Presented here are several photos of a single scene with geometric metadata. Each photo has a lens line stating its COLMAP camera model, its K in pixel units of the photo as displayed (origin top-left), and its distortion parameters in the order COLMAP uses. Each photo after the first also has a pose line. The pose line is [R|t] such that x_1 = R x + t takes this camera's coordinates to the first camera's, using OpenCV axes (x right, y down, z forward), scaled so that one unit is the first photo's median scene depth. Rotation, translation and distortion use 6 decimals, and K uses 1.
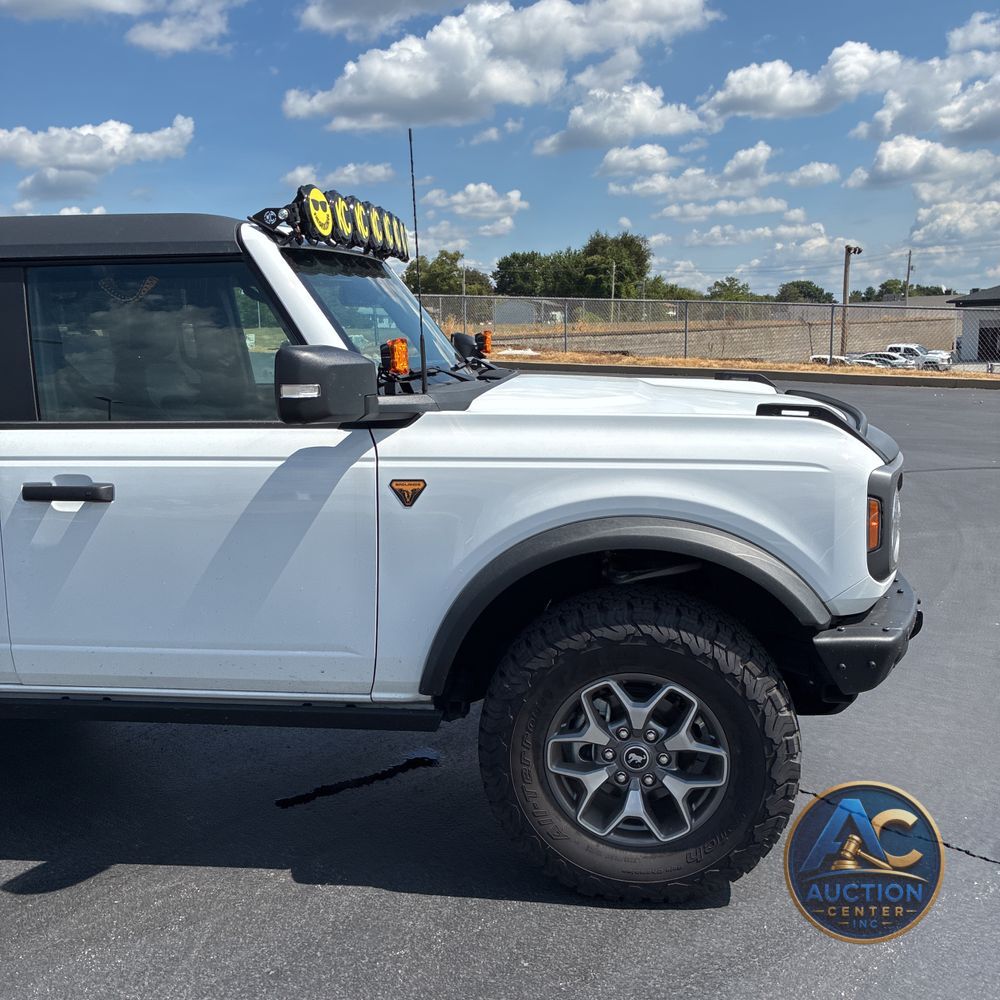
lens RADIAL K [[1018.2, 0, 490.0], [0, 1018.2, 488.9], [0, 0, 1]] dist [0.031512, -0.035452]
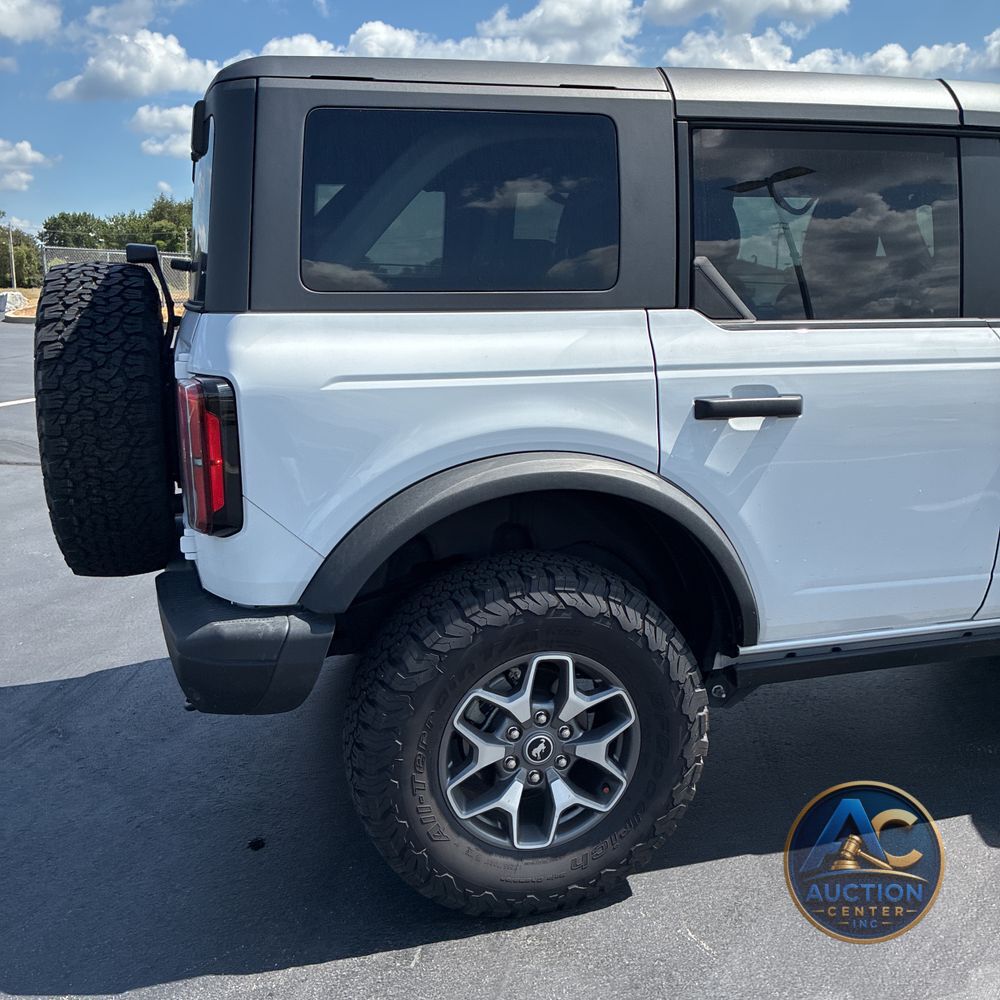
lens RADIAL K [[1022.7, 0, 484.1], [0, 1022.7, 503.5], [0, 0, 1]] dist [0.074350, -0.130345]
pose [[0.910117, -0.066395, 0.408998, -1.306130], [0.050412, 0.997489, 0.049750, 0.027338], [-0.411274, -0.024660, 0.911178, 0.399735]]
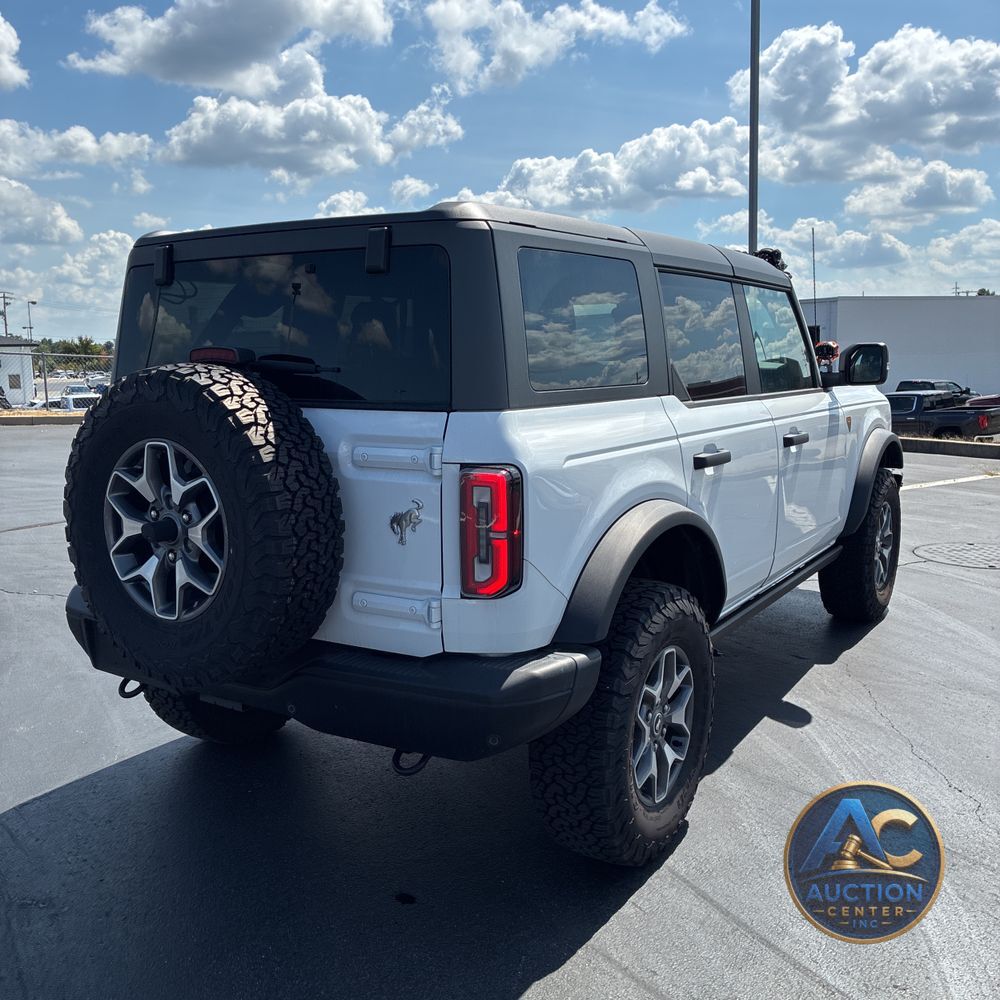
lens RADIAL K [[1010.6, 0, 472.9], [0, 1010.6, 494.8], [0, 0, 1]] dist [0.051652, -0.028695]
pose [[0.415316, -0.107536, 0.903299, -1.994355], [0.145194, 0.988094, 0.050874, -0.060919], [-0.898015, 0.110024, 0.425985, 0.823731]]
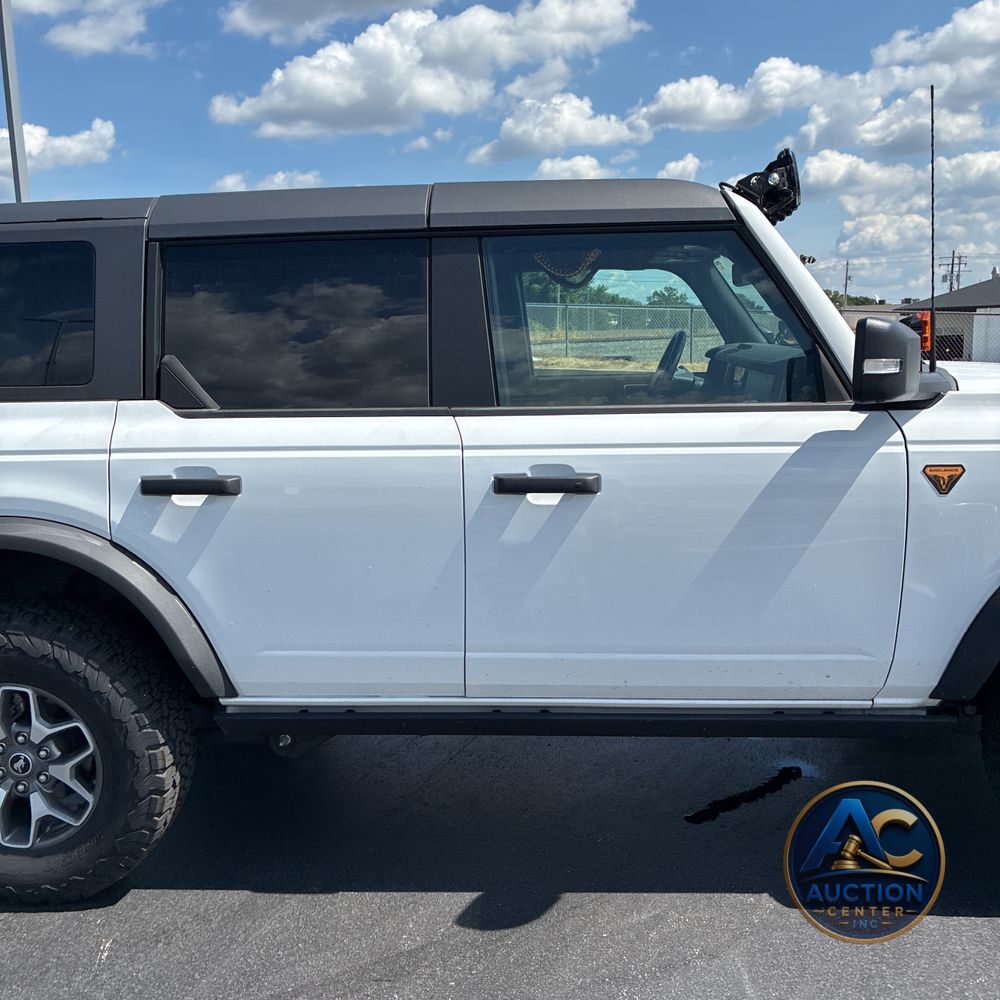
lens RADIAL K [[1025.3, 0, 494.8], [0, 1025.3, 495.0], [0, 0, 1]] dist [0.014917, 0.019481]
pose [[0.997598, -0.010920, 0.068403, -0.536103], [0.011226, 0.999929, -0.004085, 0.016908], [-0.068353, 0.004843, 0.997649, 0.099193]]
